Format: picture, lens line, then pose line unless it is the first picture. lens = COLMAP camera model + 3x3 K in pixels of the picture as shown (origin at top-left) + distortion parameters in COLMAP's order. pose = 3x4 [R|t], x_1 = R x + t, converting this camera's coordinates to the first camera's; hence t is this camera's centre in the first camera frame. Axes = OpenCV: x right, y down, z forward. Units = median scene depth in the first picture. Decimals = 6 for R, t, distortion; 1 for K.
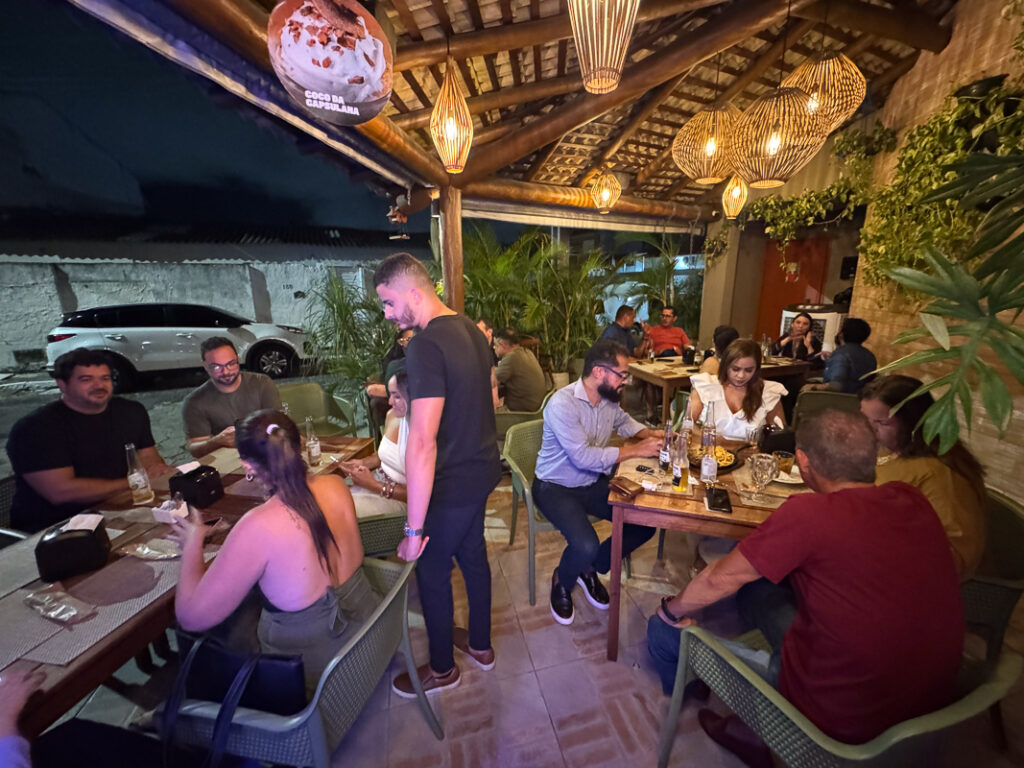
lens RADIAL K [[410.3, 0, 512.3], [0, 410.3, 377.0], [0, 0, 1]] dist [-0.001775, -0.000530]
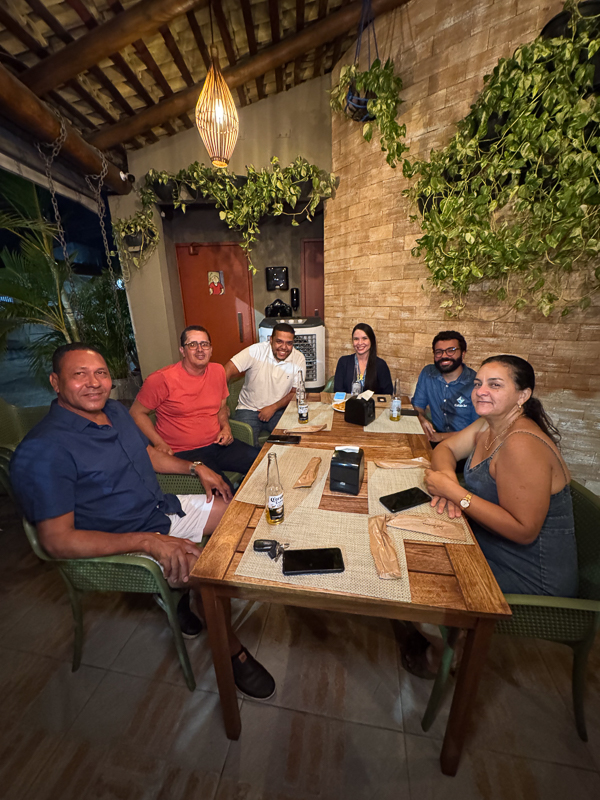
lens RADIAL K [[320.5, 0, 300.0], [0, 320.5, 400.0], [0, 0, 1]] dist [-0.001775, -0.000530]
pose [[0.418982, -0.263353, 0.868965, 0.091949], [0.212546, 0.958872, 0.188119, -0.103191], [-0.882767, 0.105876, 0.457725, 0.534069]]
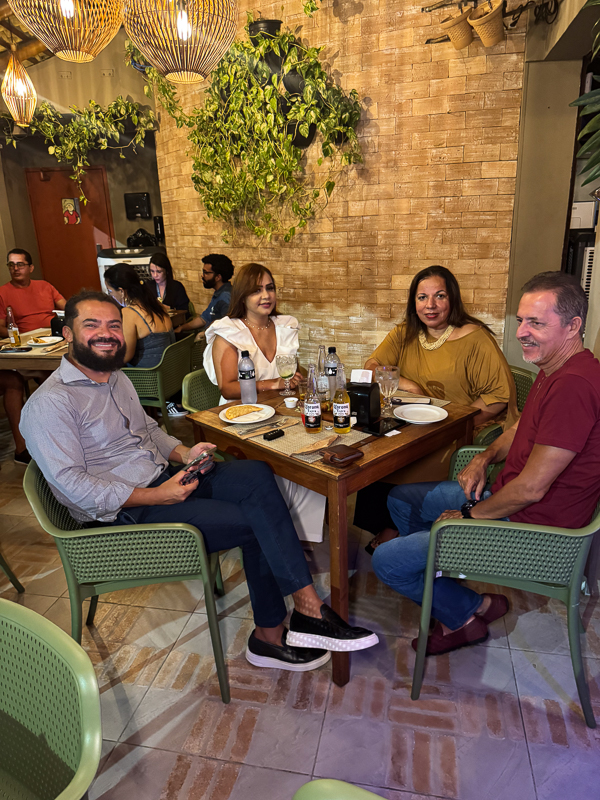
lens RADIAL K [[568.7, 0, 300.0], [0, 568.7, 400.0], [0, 0, 1]] dist [-0.004331, -0.001365]
pose [[0.445754, -0.255892, 0.857801, -0.141483], [0.216066, 0.960693, 0.174308, -0.003883], [-0.868688, 0.107643, 0.483522, 0.127867]]
